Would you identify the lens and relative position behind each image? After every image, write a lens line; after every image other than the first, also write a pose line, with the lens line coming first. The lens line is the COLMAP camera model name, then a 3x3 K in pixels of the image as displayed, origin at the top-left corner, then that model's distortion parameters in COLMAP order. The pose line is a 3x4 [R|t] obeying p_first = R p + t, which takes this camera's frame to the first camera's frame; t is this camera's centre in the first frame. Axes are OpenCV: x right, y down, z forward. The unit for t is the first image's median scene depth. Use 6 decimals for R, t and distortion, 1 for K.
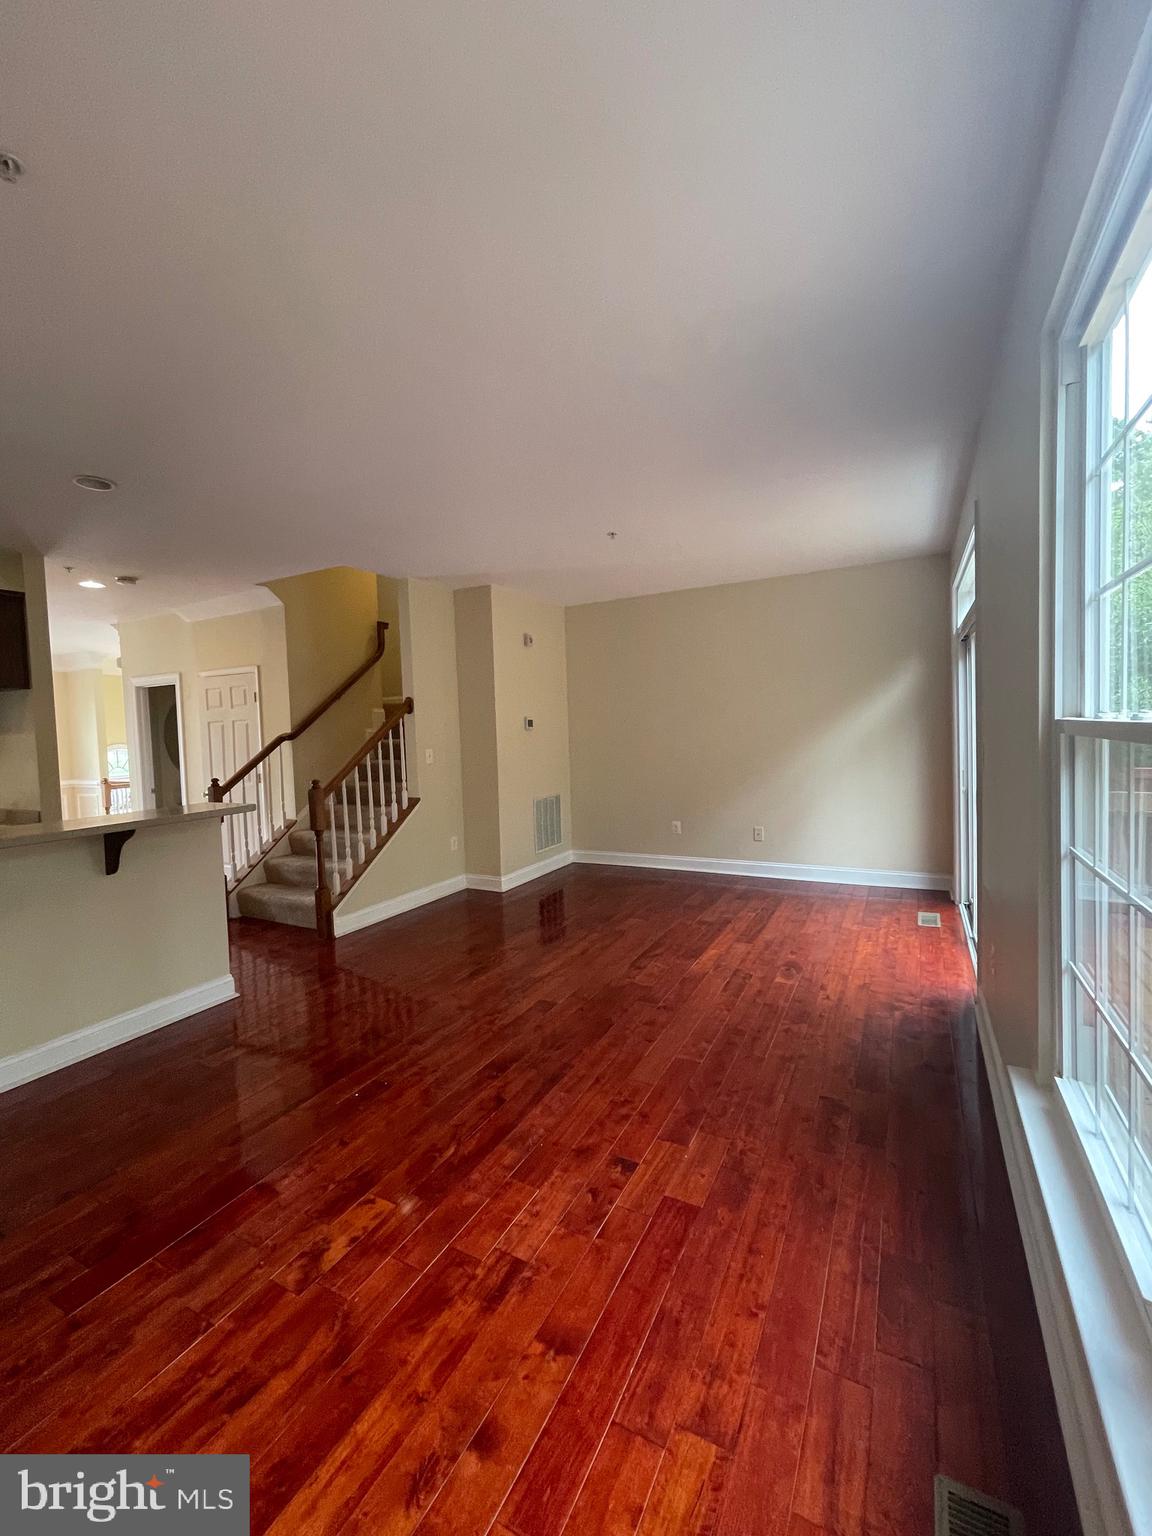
lens RADIAL K [[631.4, 0, 575.0], [0, 631.4, 757.2], [0, 0, 1]] dist [-0.012467, -0.000021]
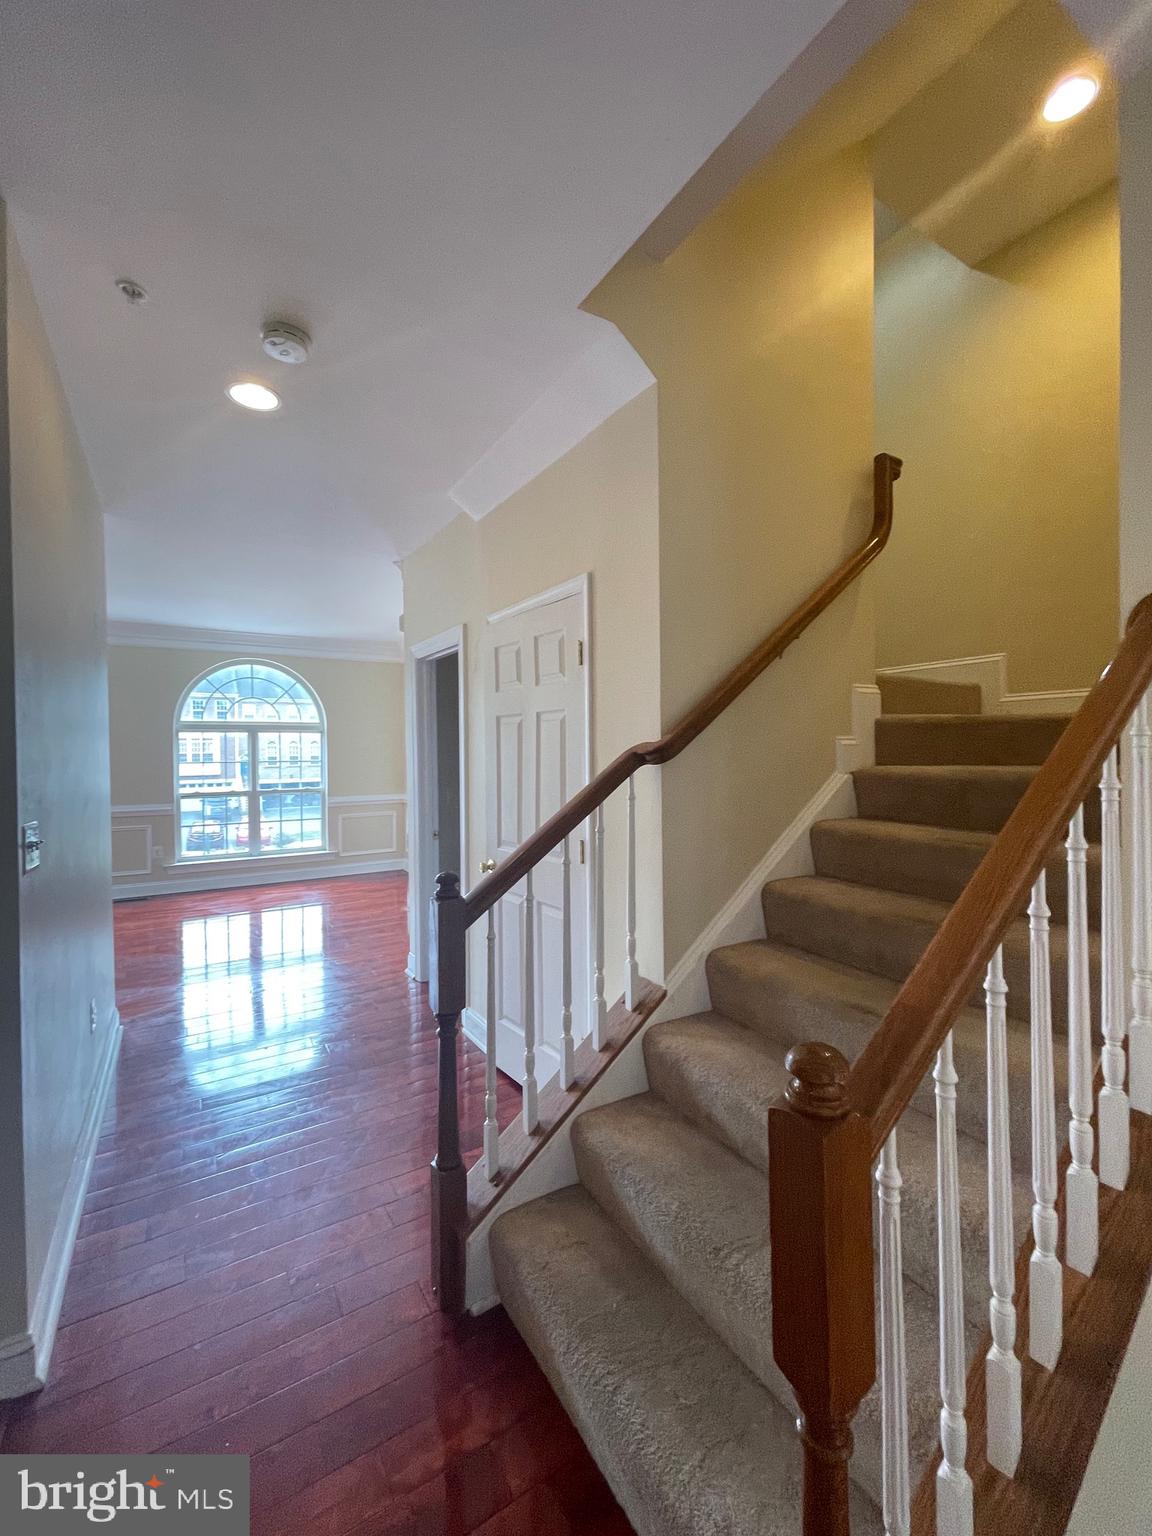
lens RADIAL K [[633.4, 0, 576.0], [0, 633.4, 763.1], [0, 0, 1]] dist [0.000210, 0.000183]
pose [[0.859313, 0.035262, -0.510233, -0.329311], [-0.040118, 0.999194, 0.001489, -0.026928], [0.509874, 0.019190, 0.860035, 0.711051]]
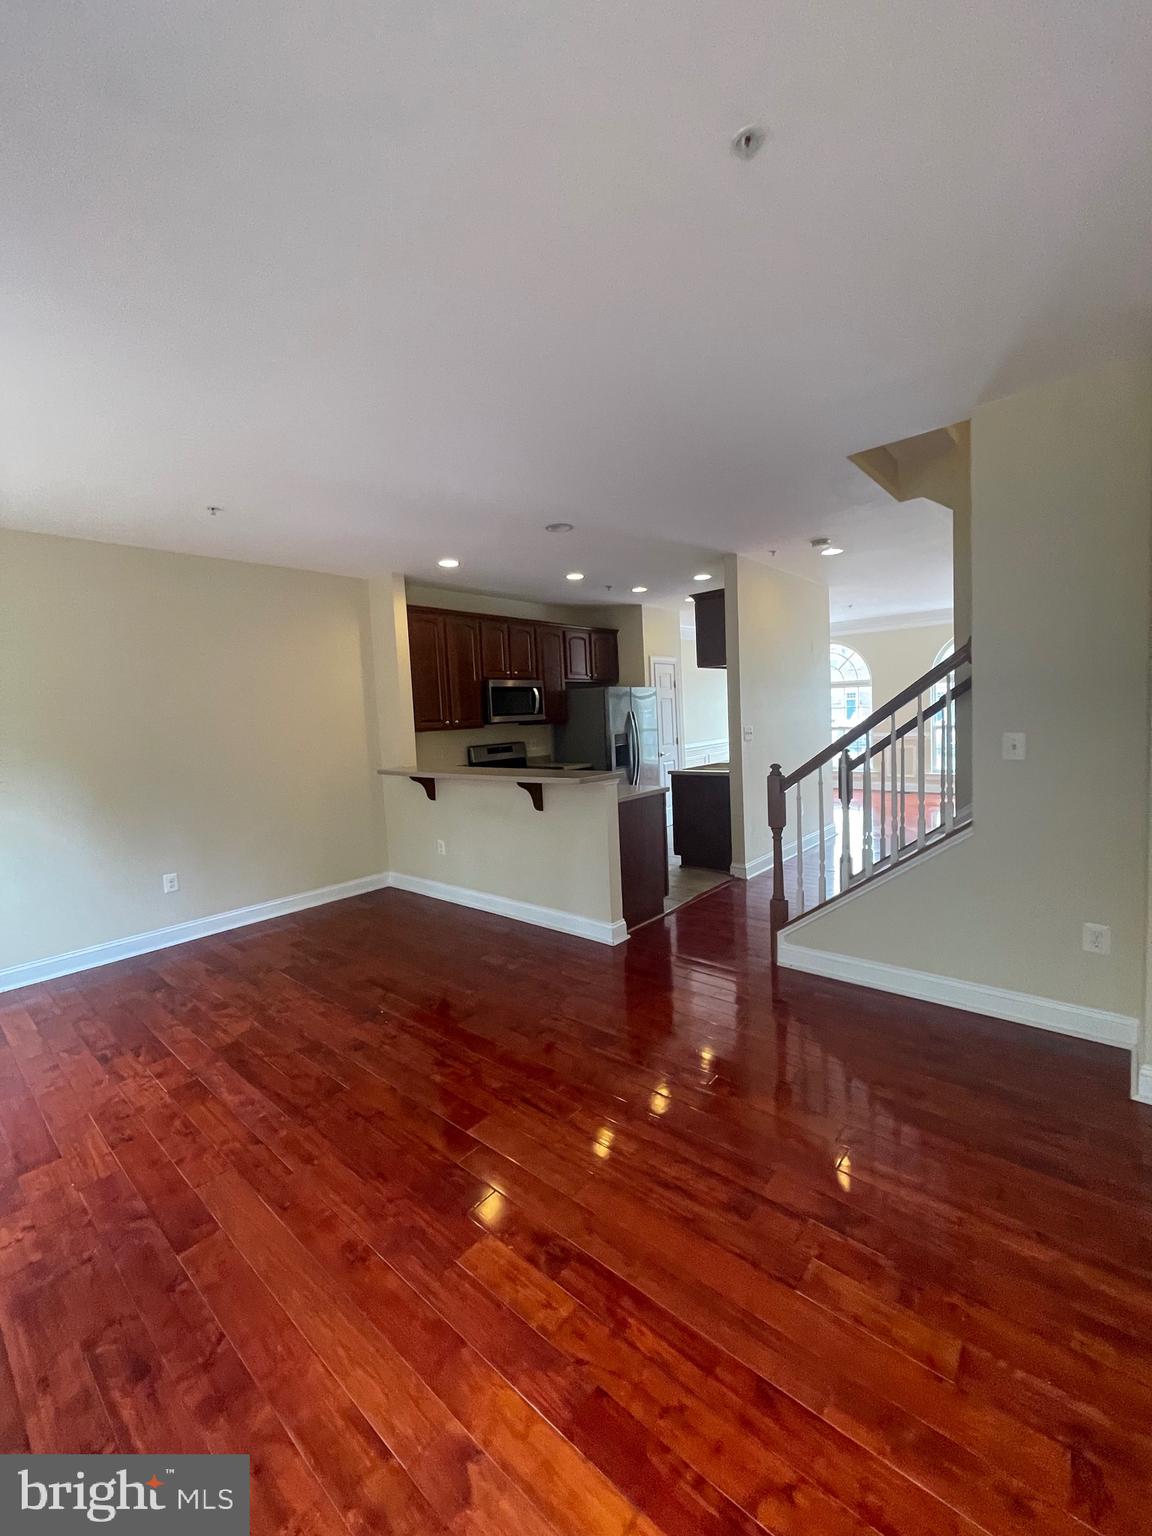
lens RADIAL K [[627.0, 0, 578.4], [0, 627.0, 751.0], [0, 0, 1]] dist [-0.001436, 0.000143]
pose [[-0.225170, 0.101623, -0.969005, 0.355637], [0.008613, 0.994714, 0.102318, -0.054749], [0.974281, 0.014693, -0.224855, 0.799310]]
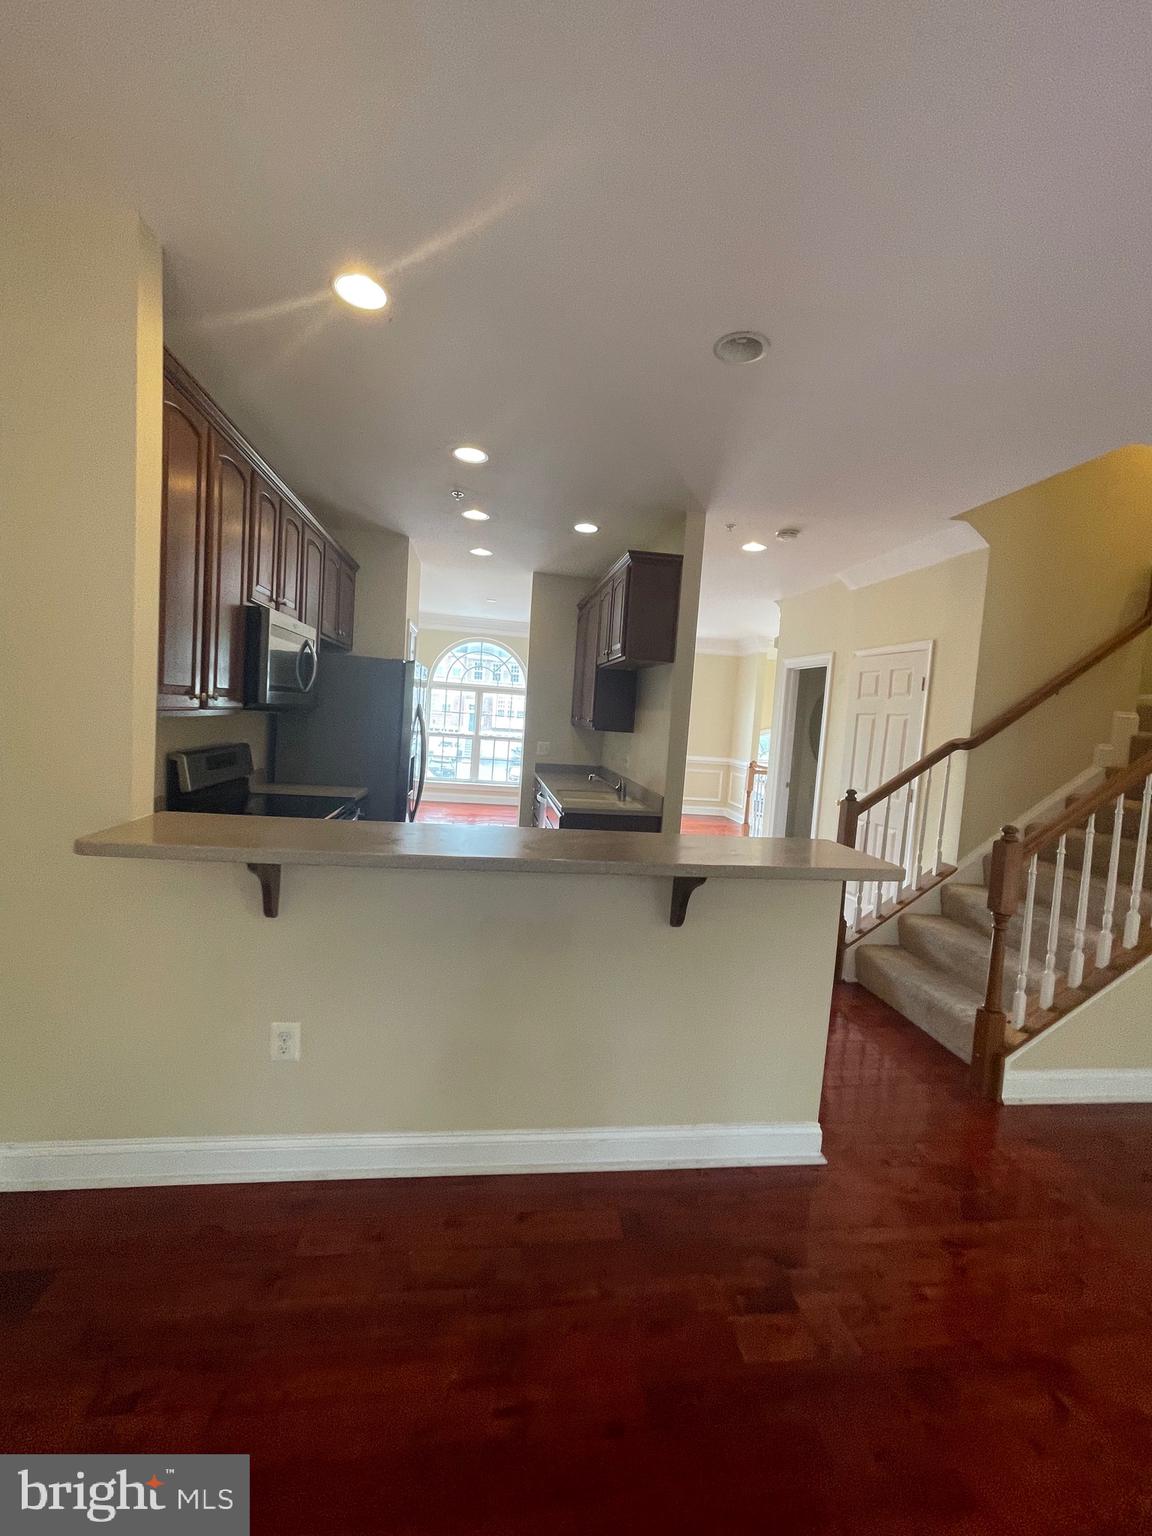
lens RADIAL K [[631.4, 0, 575.0], [0, 631.4, 757.2], [0, 0, 1]] dist [-0.012467, -0.000021]
pose [[0.576016, 0.128607, -0.807258, -0.160046], [-0.123384, 0.989911, 0.069666, -0.014624], [0.808073, 0.059473, 0.586073, 0.286631]]
